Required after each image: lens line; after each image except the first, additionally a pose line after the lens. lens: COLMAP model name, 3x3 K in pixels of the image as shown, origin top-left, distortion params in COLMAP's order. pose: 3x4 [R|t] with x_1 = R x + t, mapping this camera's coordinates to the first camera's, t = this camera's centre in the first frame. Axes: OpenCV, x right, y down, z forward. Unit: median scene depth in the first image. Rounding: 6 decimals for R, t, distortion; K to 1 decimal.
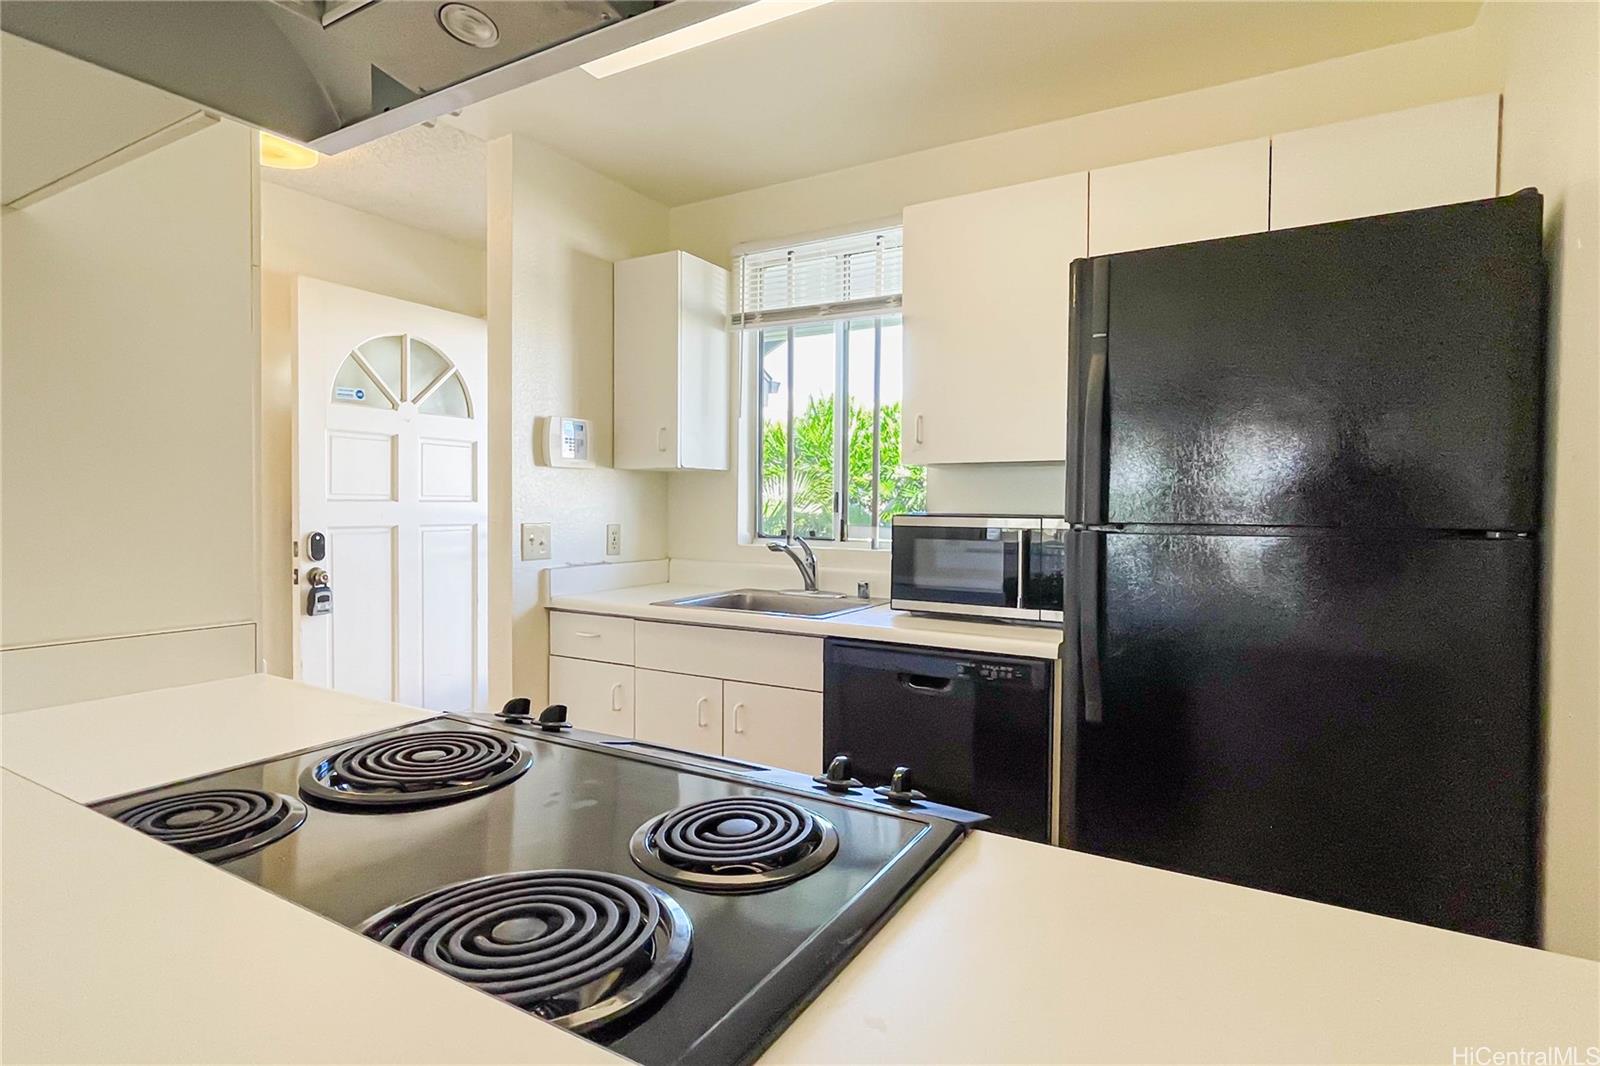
lens RADIAL K [[811.0, 0, 770.6], [0, 811.0, 526.2], [0, 0, 1]] dist [0.011404, 0.000009]
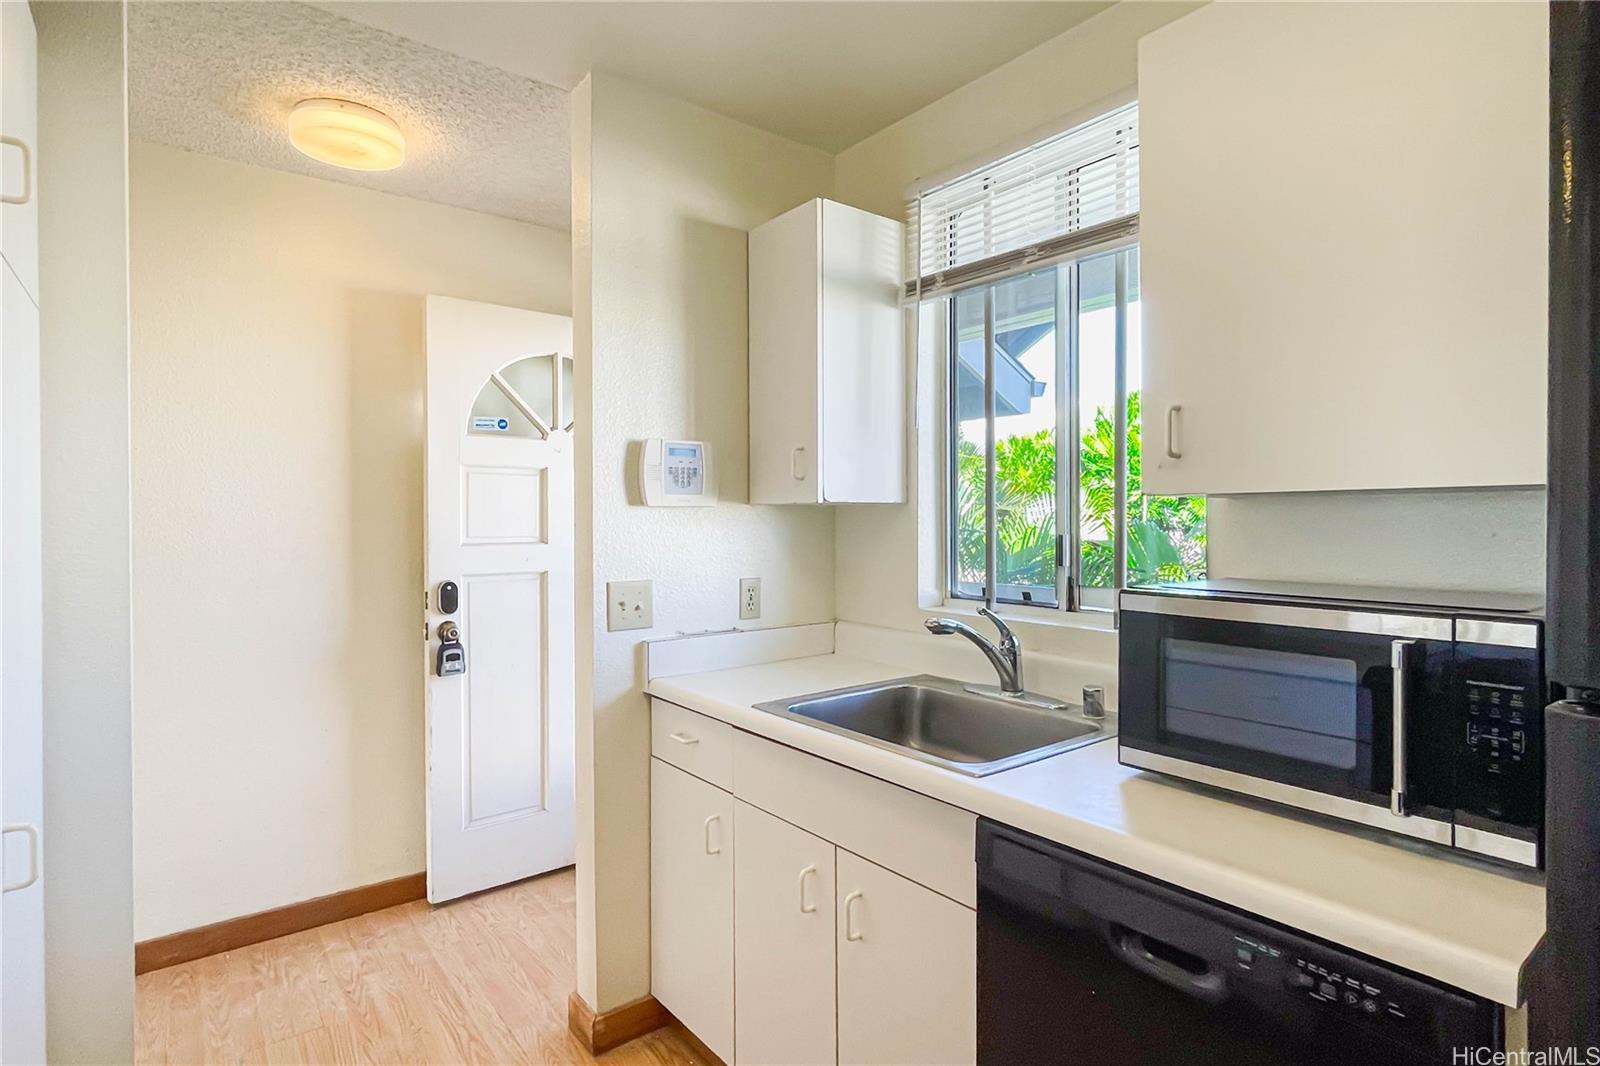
lens RADIAL K [[799.4, 0, 794.3], [0, 799.4, 526.8], [0, 0, 1]] dist [-0.000909, -0.000218]
pose [[0.937051, -0.007876, -0.349103, 0.106184], [0.001312, 0.999818, -0.019037, -0.037279], [0.349189, 0.017380, 0.936891, 0.332542]]
